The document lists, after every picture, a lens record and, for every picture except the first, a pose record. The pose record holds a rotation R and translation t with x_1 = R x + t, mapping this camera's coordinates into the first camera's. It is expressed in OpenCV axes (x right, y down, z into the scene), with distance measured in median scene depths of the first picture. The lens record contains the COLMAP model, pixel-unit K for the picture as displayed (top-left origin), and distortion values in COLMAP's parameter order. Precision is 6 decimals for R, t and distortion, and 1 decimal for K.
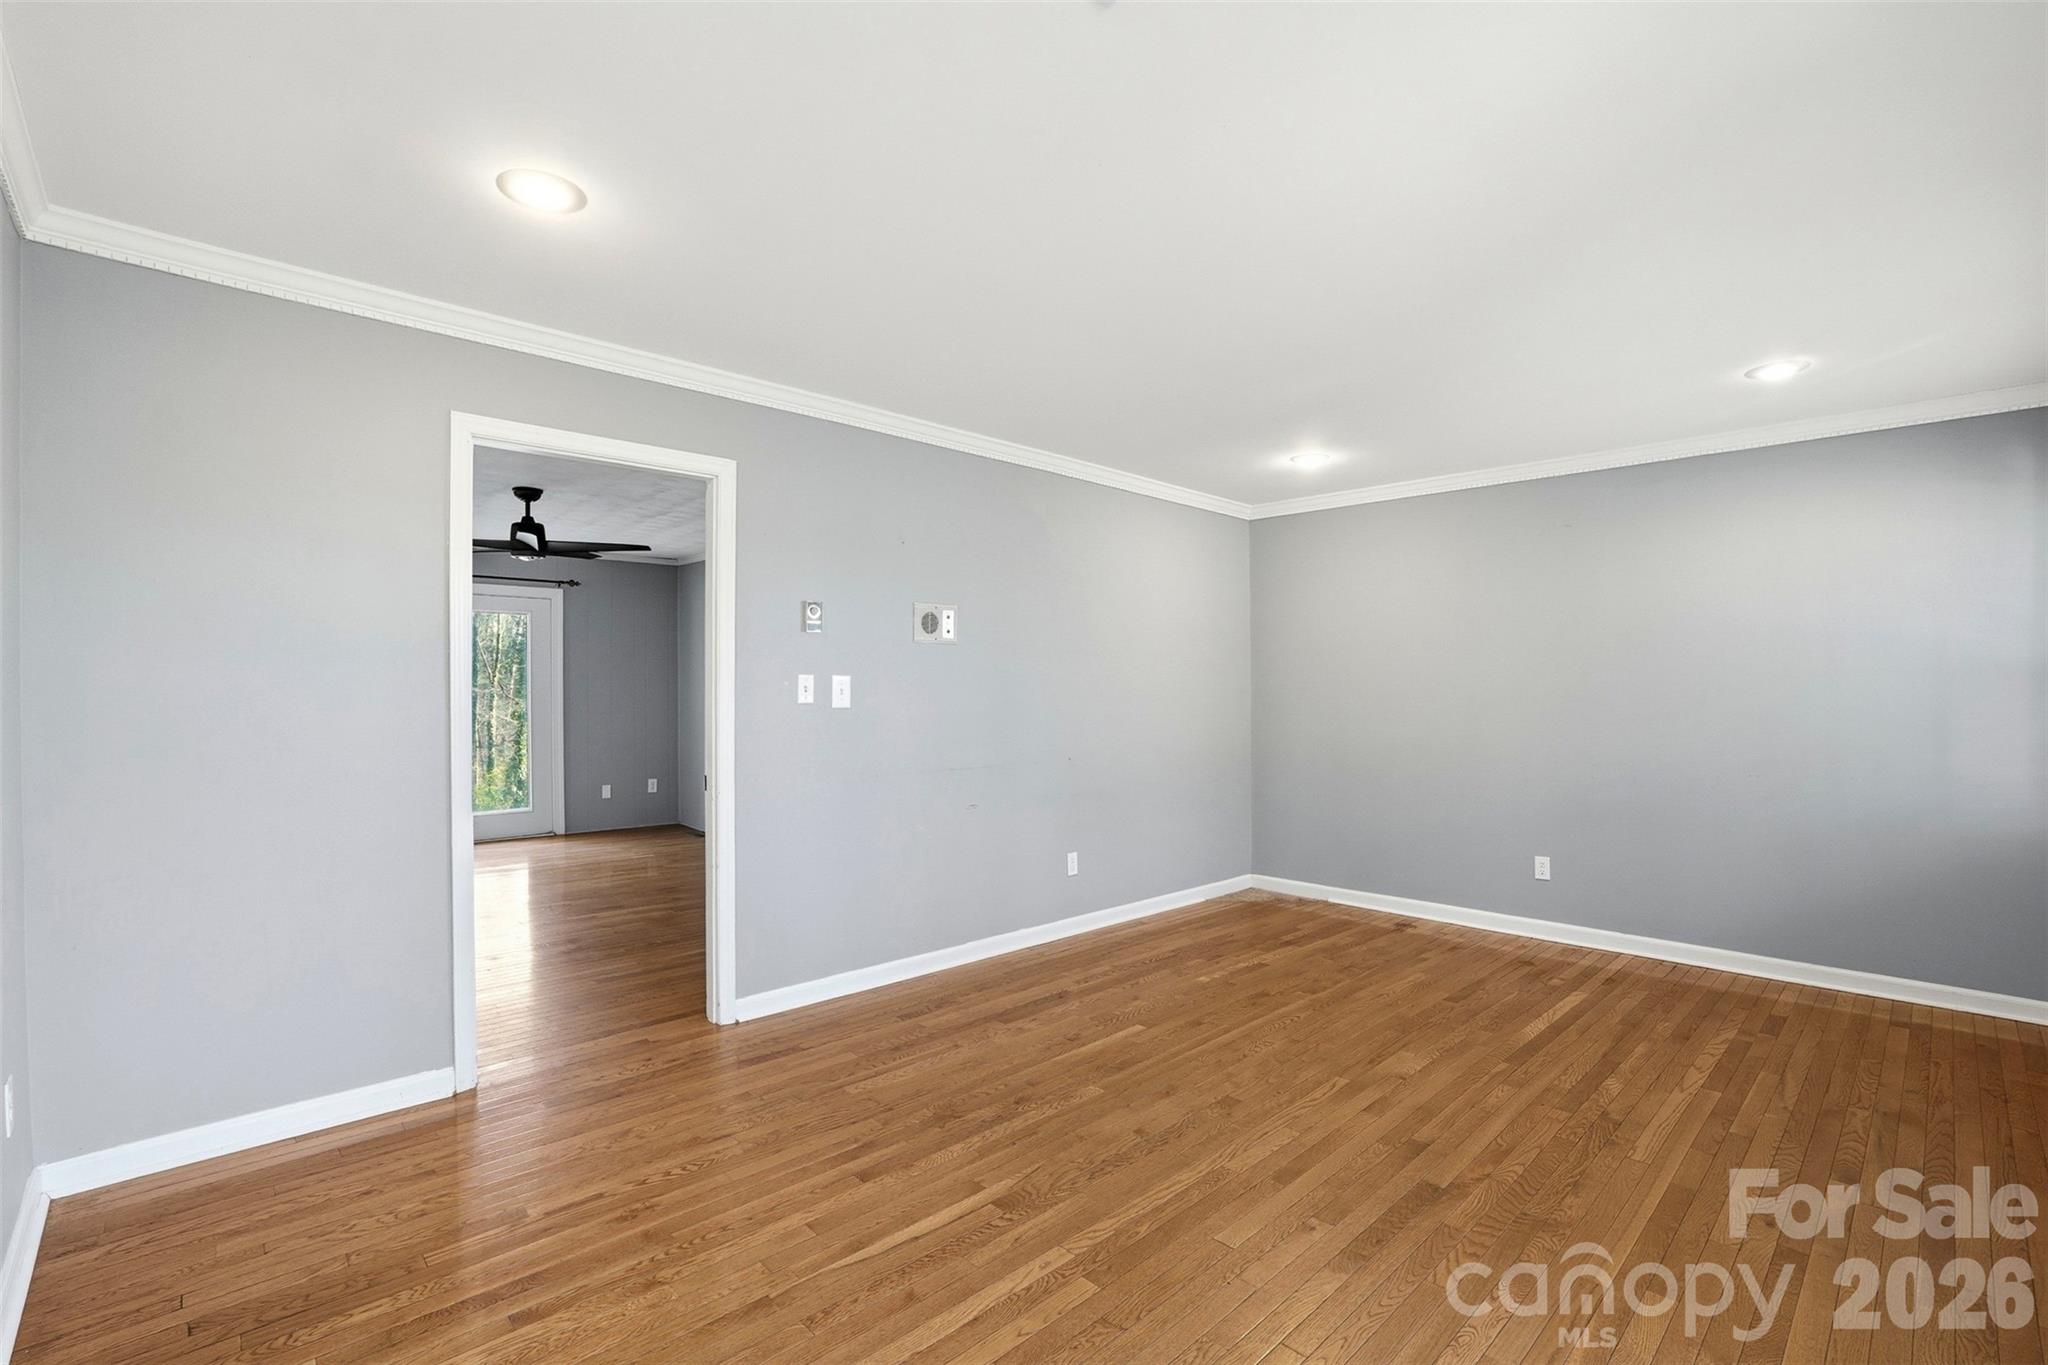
lens RADIAL K [[874.1, 0, 977.1], [0, 874.1, 694.0], [0, 0, 1]] dist [-0.036443, 0.006337]
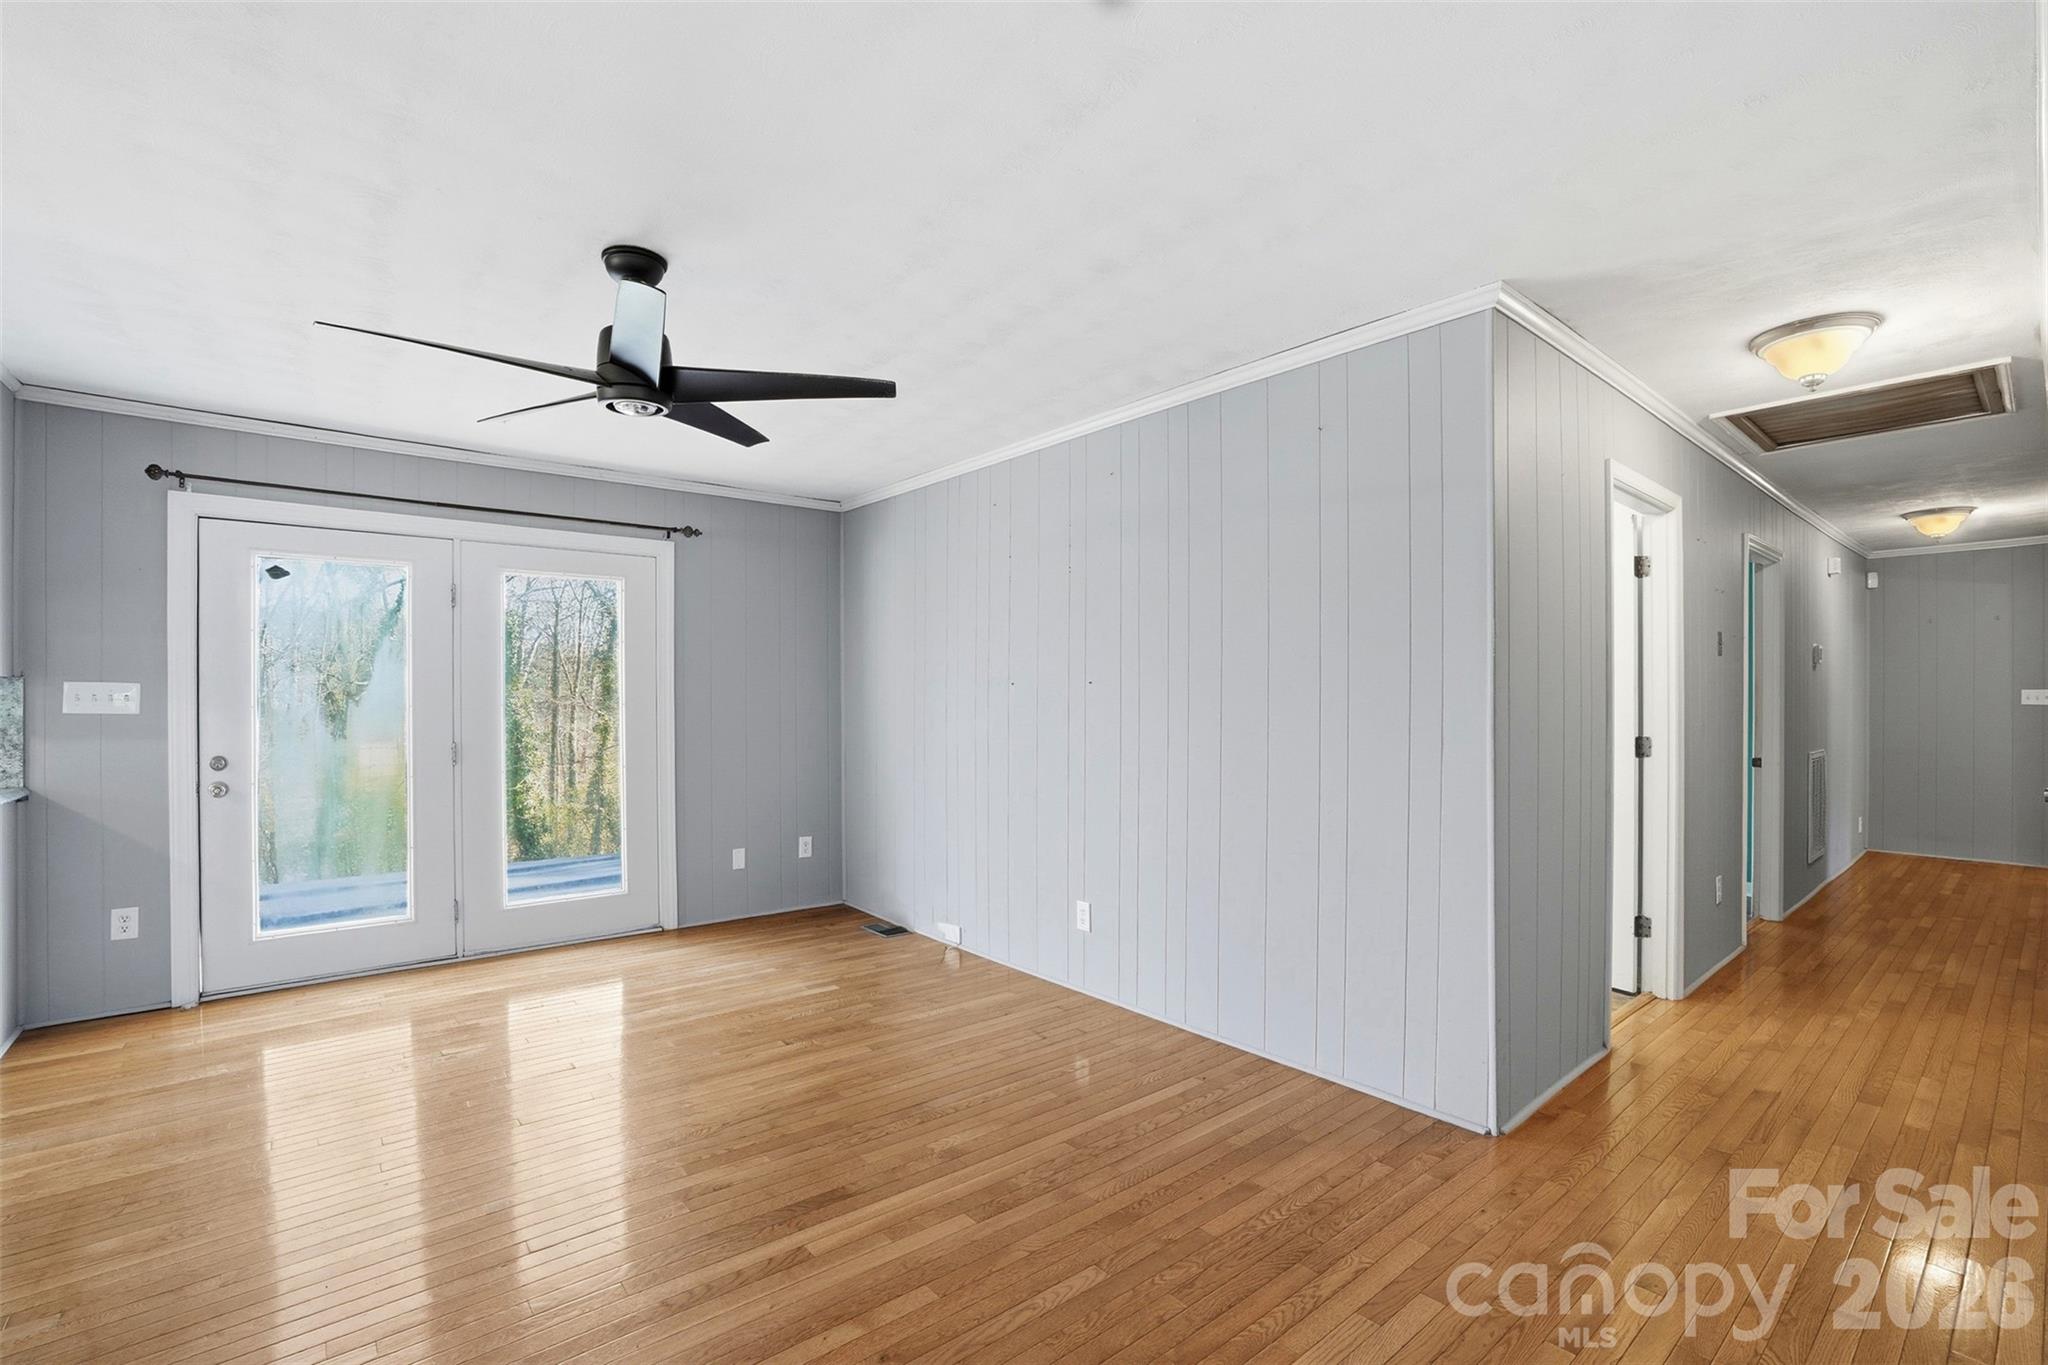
lens RADIAL K [[874.1, 0, 975.3], [0, 874.1, 694.0], [0, 0, 1]] dist [-0.036443, 0.006337]
pose [[0.996887, -0.004907, -0.078696, -0.056048], [0.004049, 0.999931, -0.011060, -0.000549], [0.078744, 0.010707, 0.996837, 0.103157]]
